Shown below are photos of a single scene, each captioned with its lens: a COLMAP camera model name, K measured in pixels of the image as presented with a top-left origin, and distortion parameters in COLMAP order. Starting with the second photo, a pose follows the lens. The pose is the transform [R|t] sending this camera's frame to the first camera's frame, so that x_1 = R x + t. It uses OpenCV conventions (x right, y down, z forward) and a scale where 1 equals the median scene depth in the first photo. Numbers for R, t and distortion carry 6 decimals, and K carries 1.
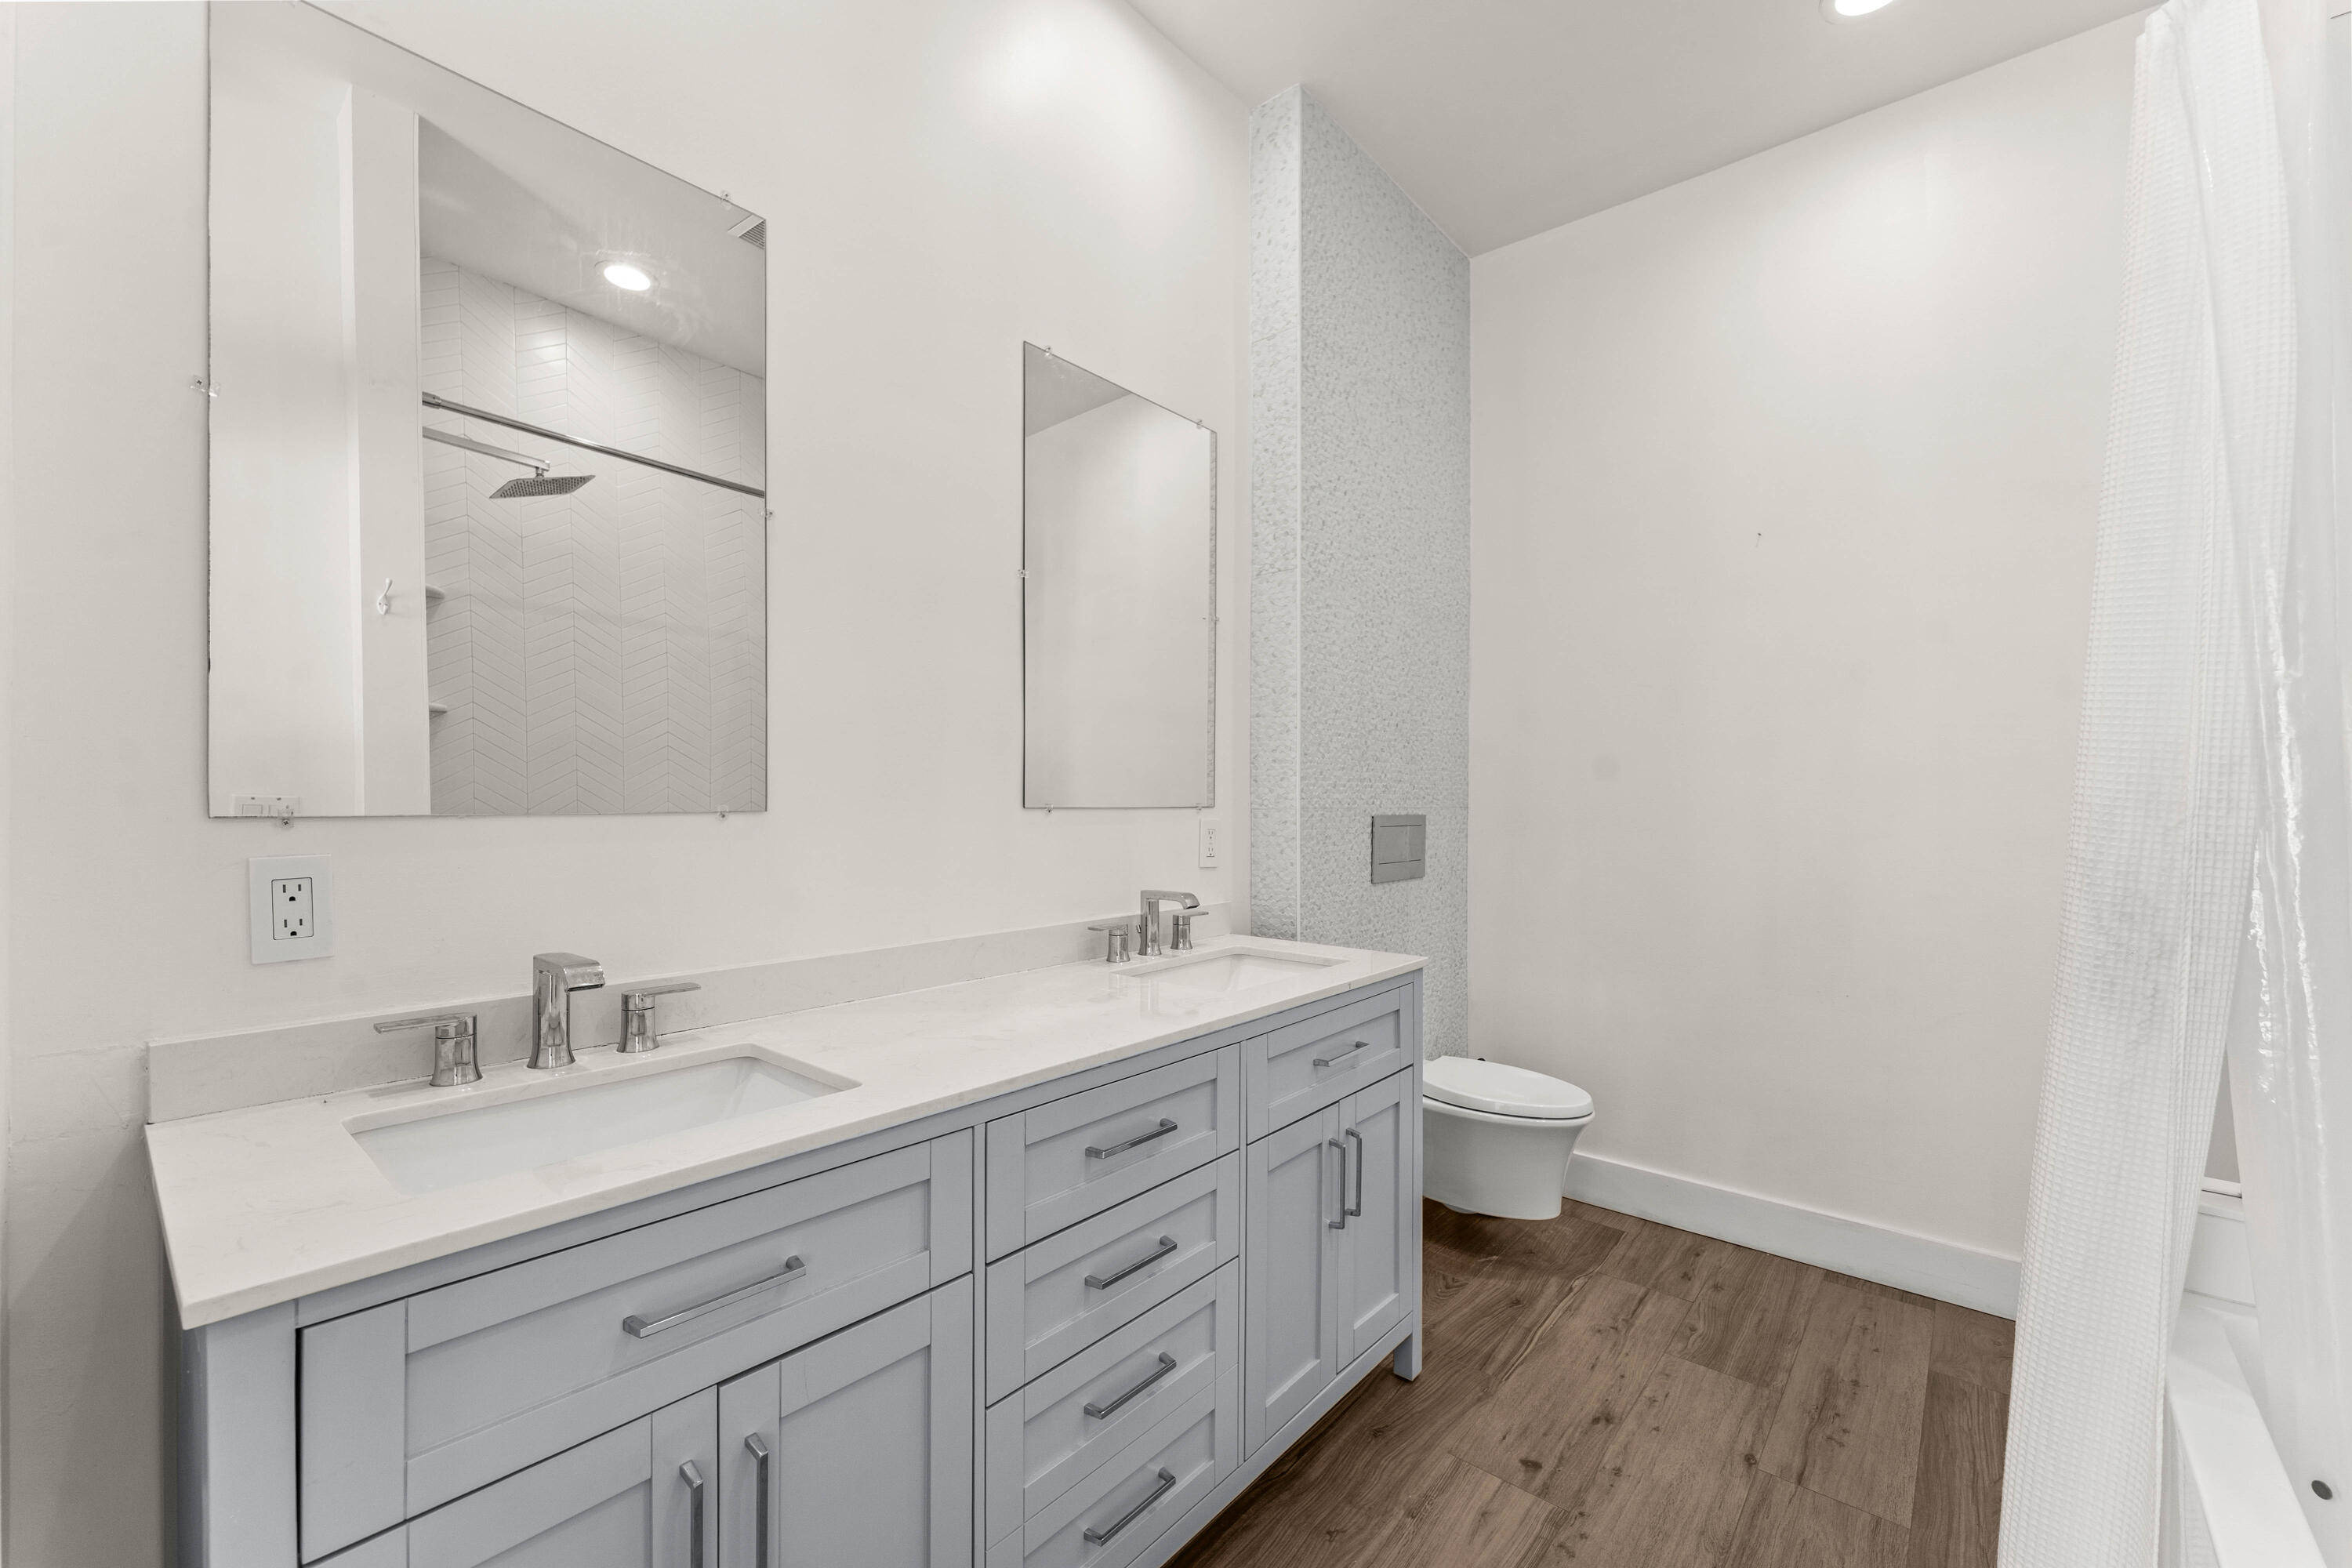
lens RADIAL K [[957.1, 0, 1168.5], [0, 957.1, 798.6], [0, 0, 1]] dist [-0.000762, 0.000331]
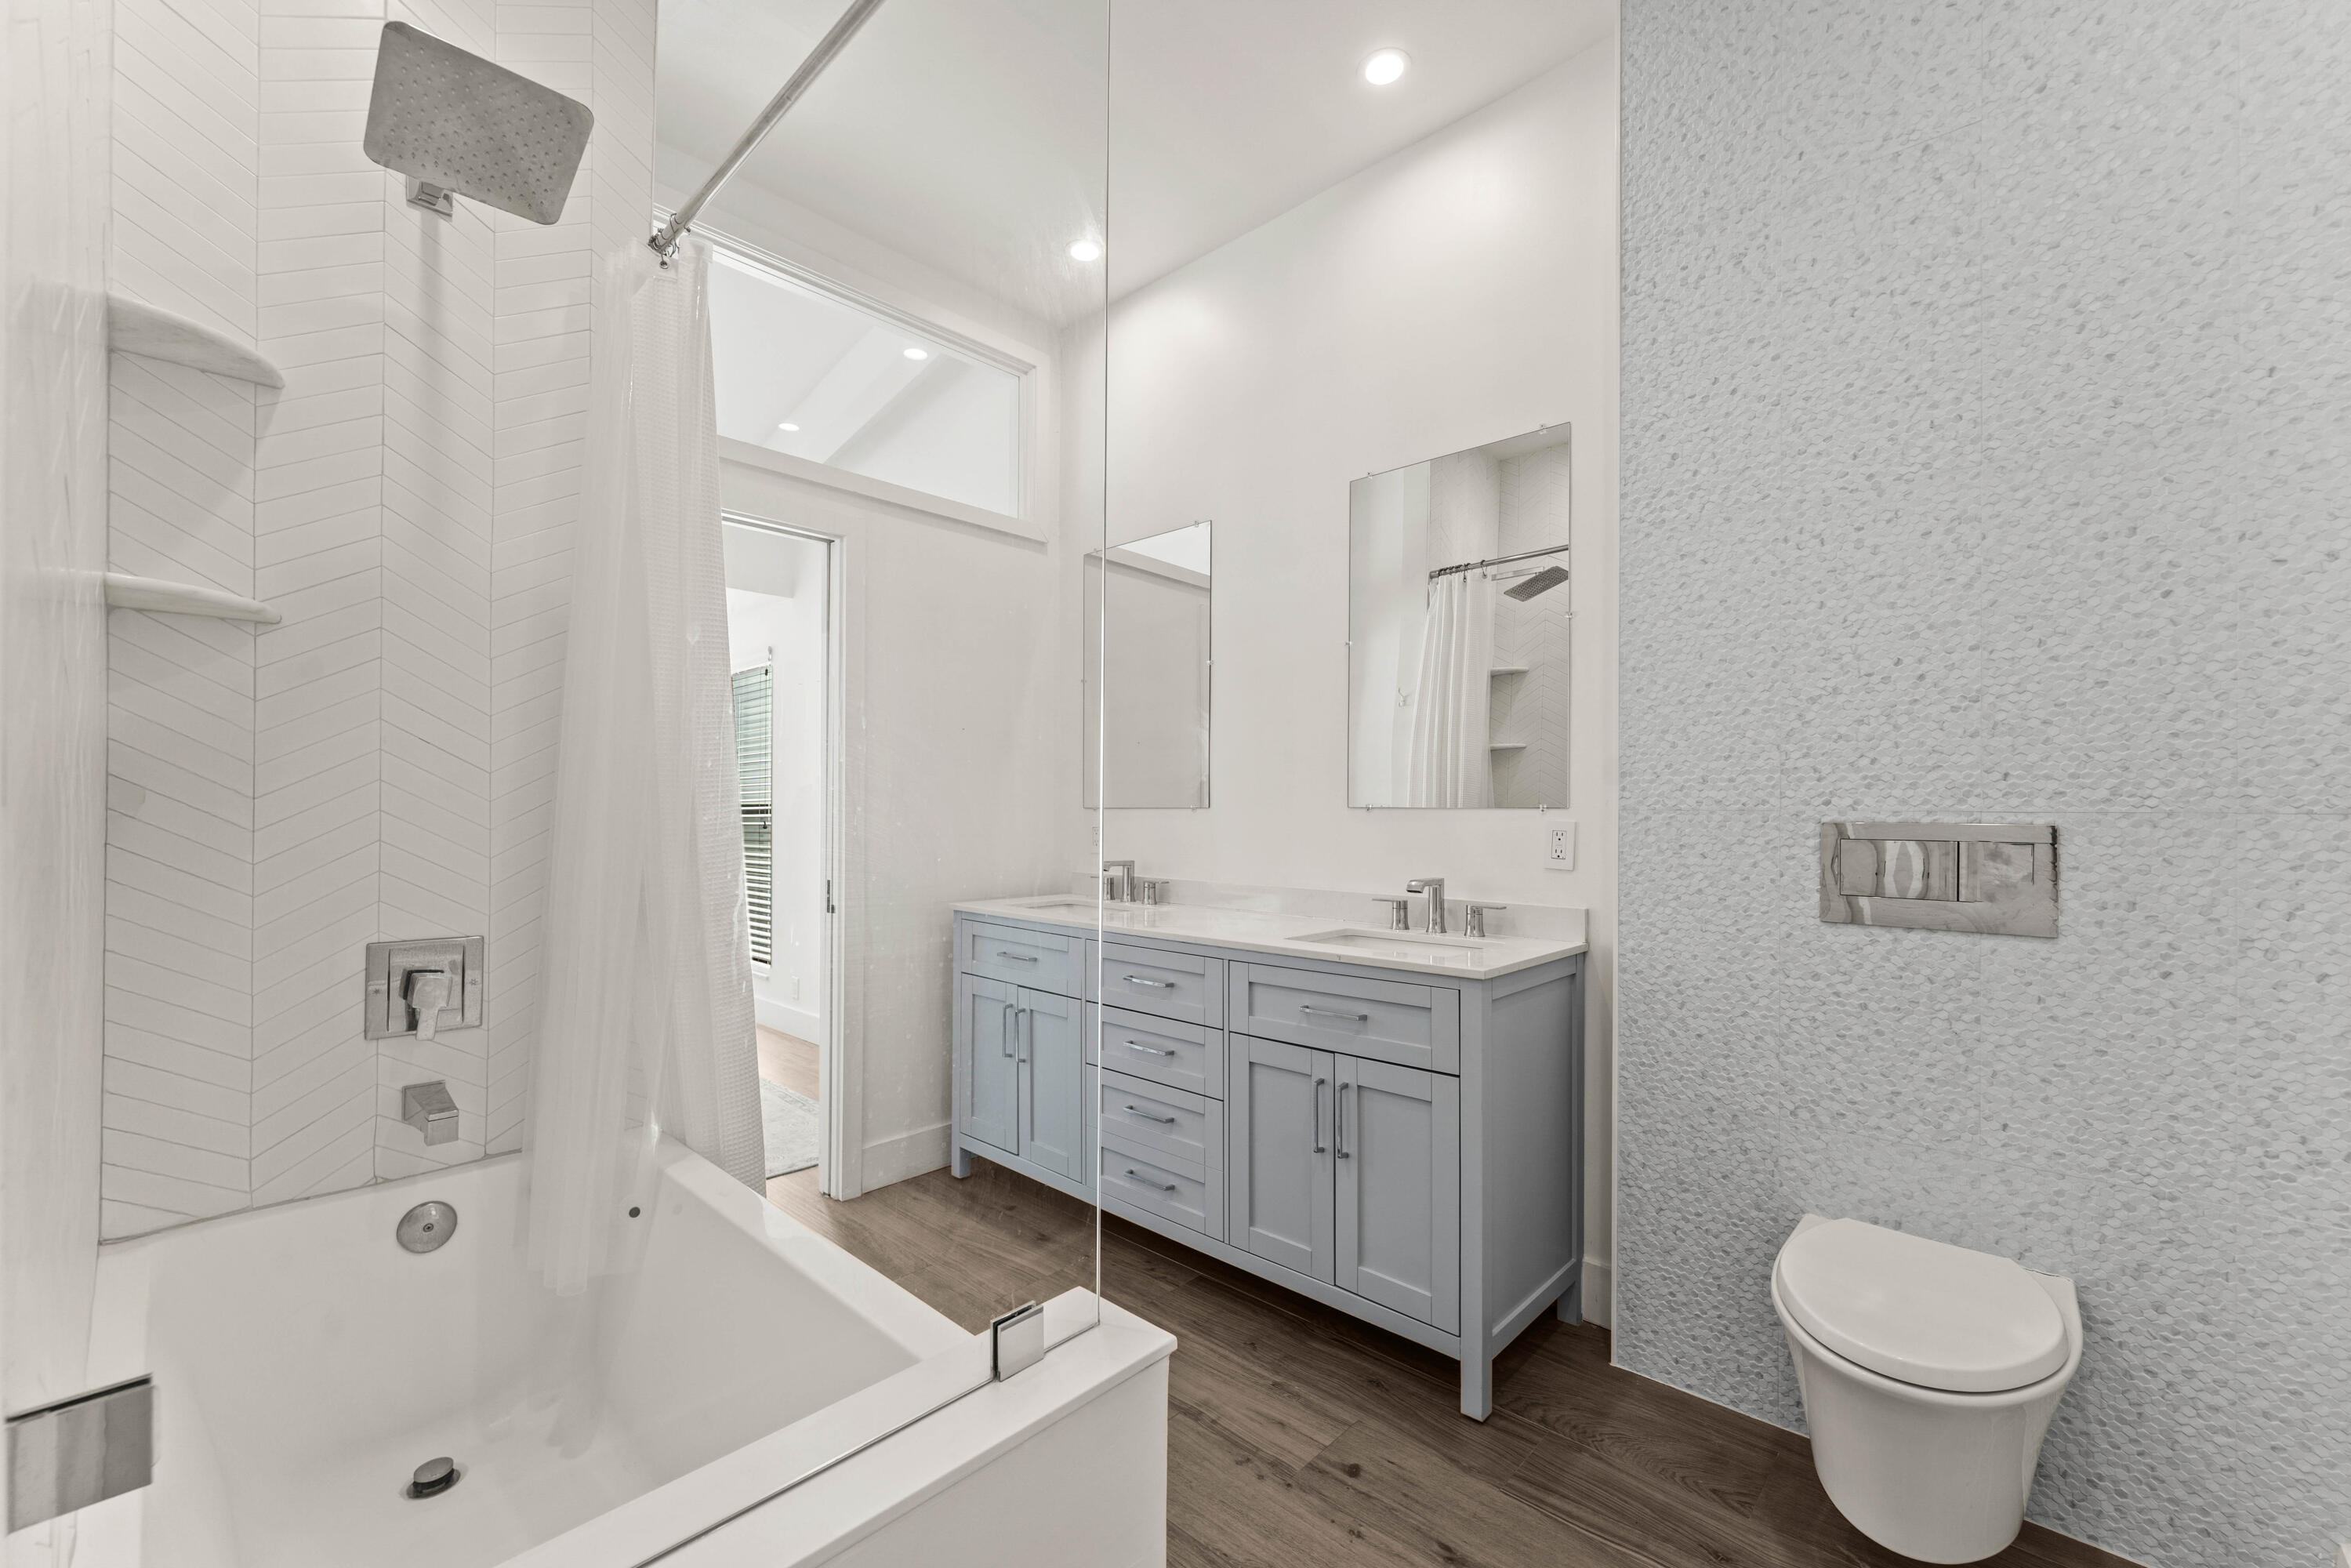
lens RADIAL K [[956.7, 0, 1167.4], [0, 956.7, 801.4], [0, 0, 1]] dist [-0.000762, 0.000331]
pose [[-0.052942, -0.007876, -0.998567, 0.989299], [-0.003849, 0.999963, -0.007683, 0.011037], [0.998590, 0.003437, -0.052970, 0.616581]]
